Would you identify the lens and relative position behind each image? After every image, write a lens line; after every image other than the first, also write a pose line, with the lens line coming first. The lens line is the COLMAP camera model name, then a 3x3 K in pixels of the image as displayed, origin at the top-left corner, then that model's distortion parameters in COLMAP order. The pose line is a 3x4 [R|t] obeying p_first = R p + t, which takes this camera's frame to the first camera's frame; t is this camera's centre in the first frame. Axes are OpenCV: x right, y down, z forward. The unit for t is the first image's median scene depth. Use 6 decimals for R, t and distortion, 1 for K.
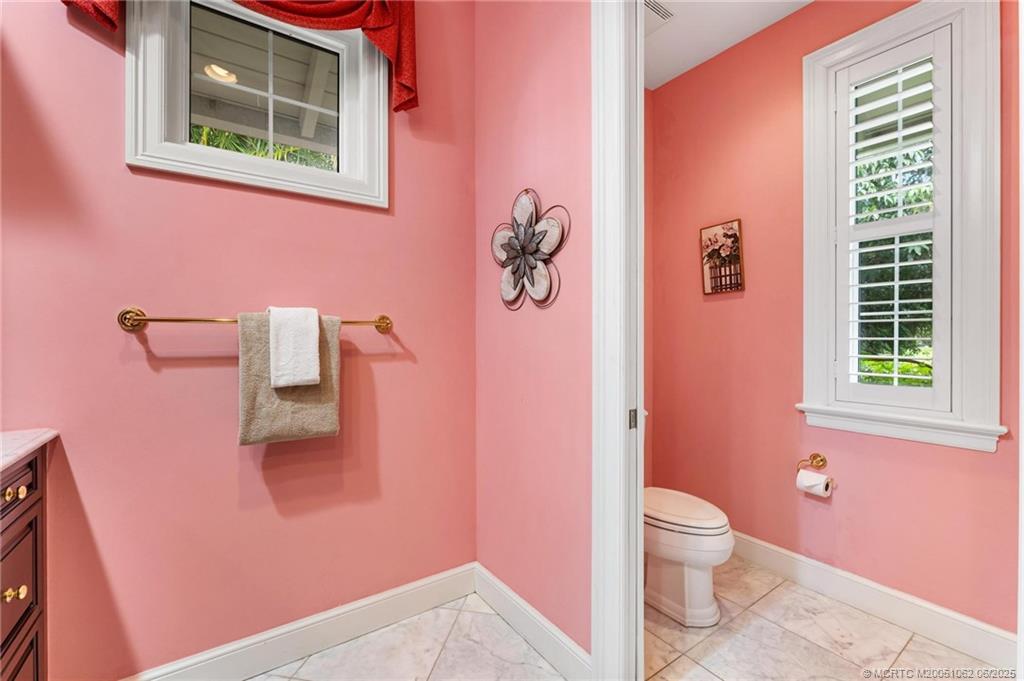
lens RADIAL K [[442.7, 0, 516.6], [0, 442.7, 336.6], [0, 0, 1]] dist [-0.000920, -0.000102]
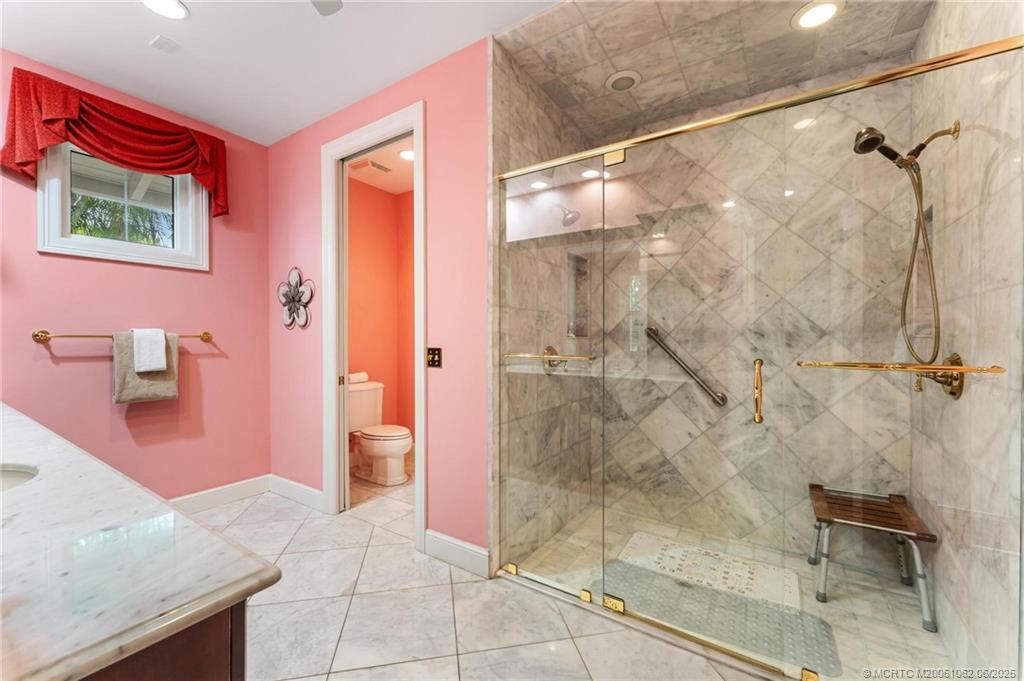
lens RADIAL K [[412.3, 0, 515.6], [0, 412.3, 340.7], [0, 0, 1]] dist [0.001337, 0.000184]
pose [[0.932262, -0.002939, 0.361773, 0.275331], [0.001960, 0.999993, 0.003071, -0.017641], [-0.361779, -0.002154, 0.932261, -1.060677]]
